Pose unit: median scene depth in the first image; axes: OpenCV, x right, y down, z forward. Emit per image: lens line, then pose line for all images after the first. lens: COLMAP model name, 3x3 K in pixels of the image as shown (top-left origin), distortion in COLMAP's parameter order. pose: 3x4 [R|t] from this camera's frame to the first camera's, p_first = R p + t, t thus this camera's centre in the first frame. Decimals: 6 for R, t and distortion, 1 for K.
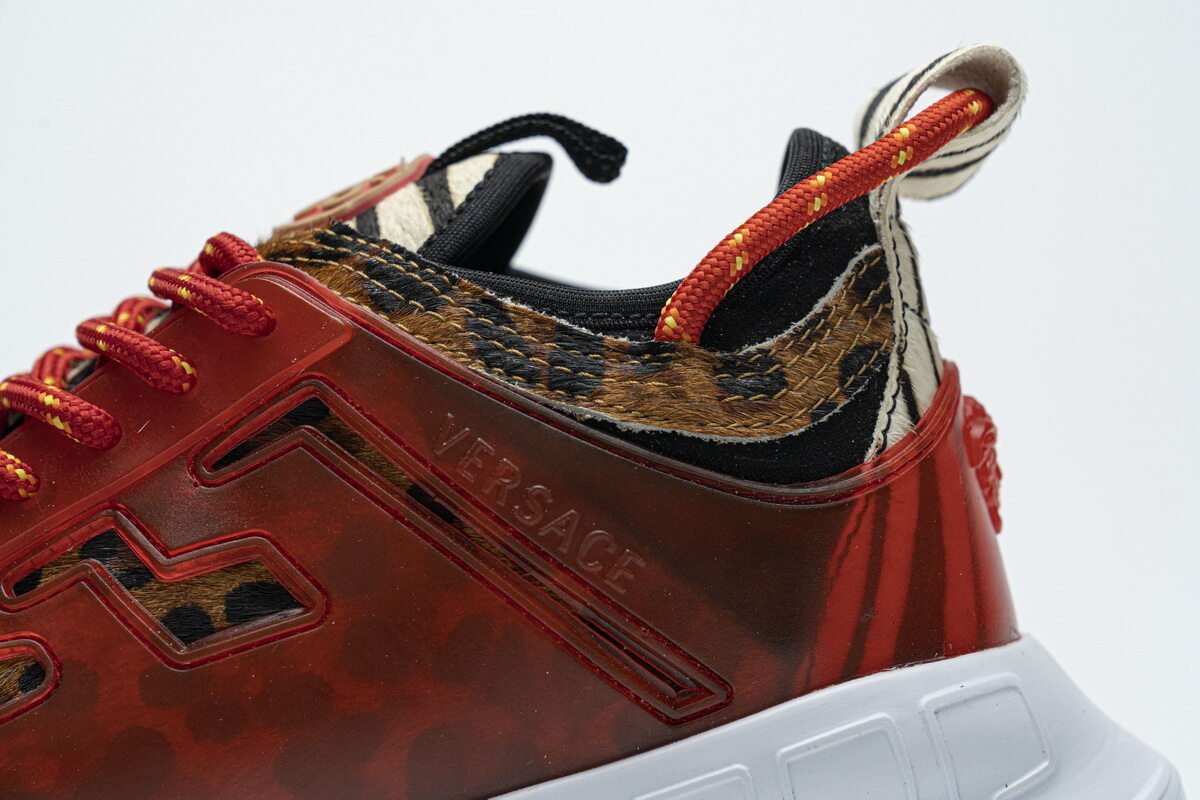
lens RADIAL K [[2308.1, 0, 600.0], [0, 2308.1, 400.0], [0, 0, 1]] dist [0.017978, 0.029750]
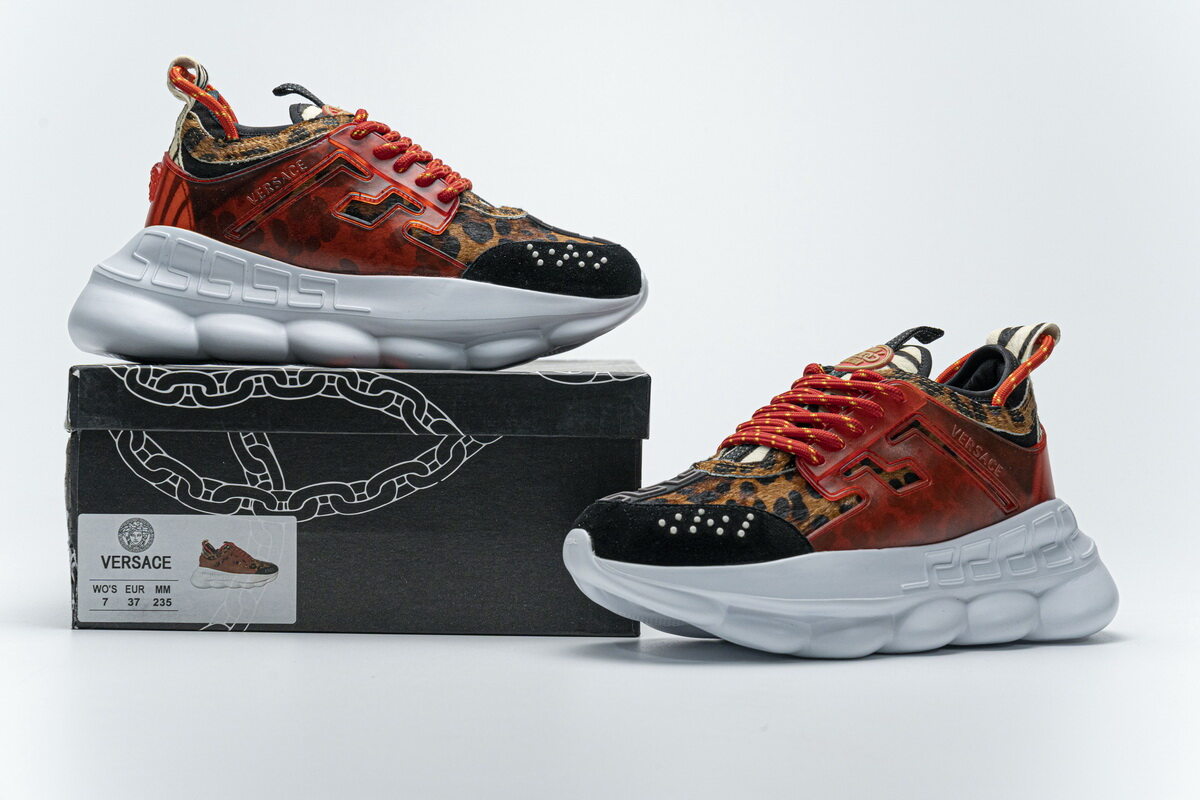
lens RADIAL K [[2308.1, 0, 600.0], [0, 2308.1, 400.0], [0, 0, 1]] dist [0.017978, 0.029750]
pose [[0.872488, 0.029624, 0.487736, -2.206811], [-0.004955, 0.998646, -0.051792, 0.149647], [-0.488610, 0.042771, 0.871453, -1.755163]]
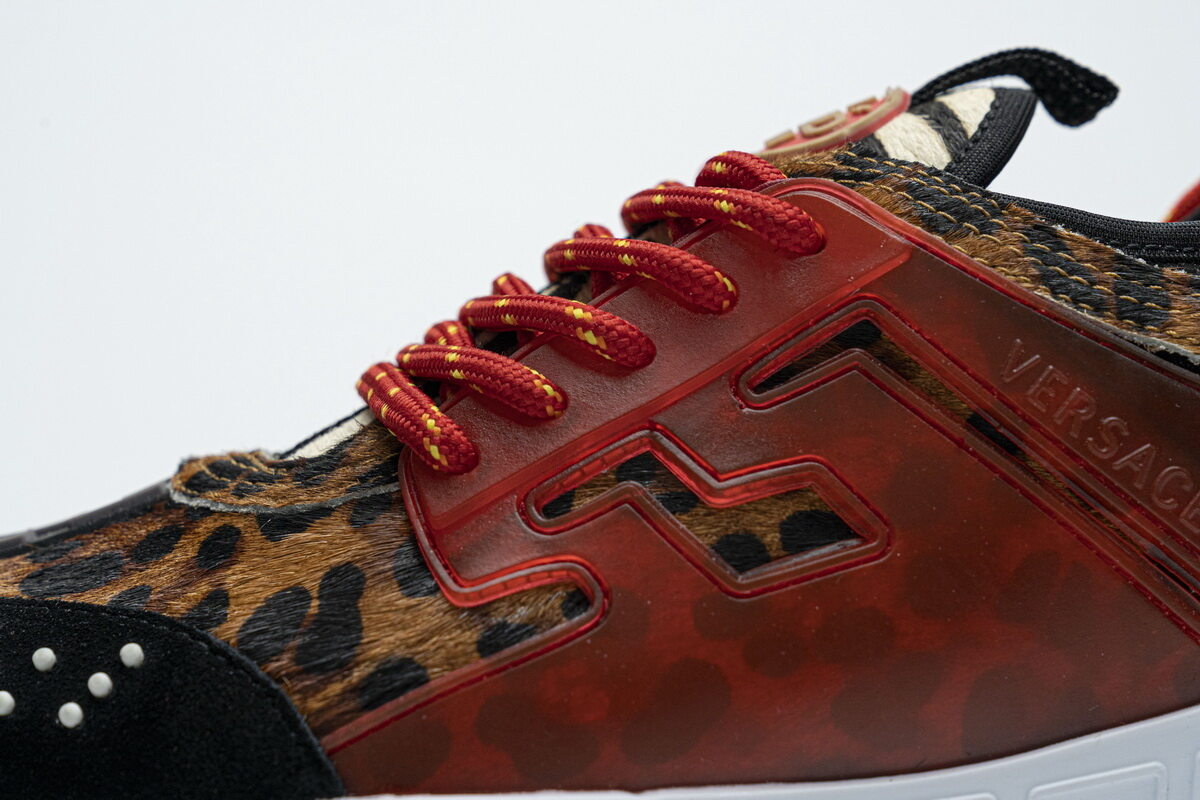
lens RADIAL K [[2308.1, 0, 600.0], [0, 2308.1, 400.0], [0, 0, 1]] dist [0.017978, 0.029750]
pose [[0.996197, 0.035152, 0.079727, -0.308276], [-0.032743, 0.998973, -0.031323, 0.065459], [-0.080746, 0.028593, 0.996324, 0.064276]]
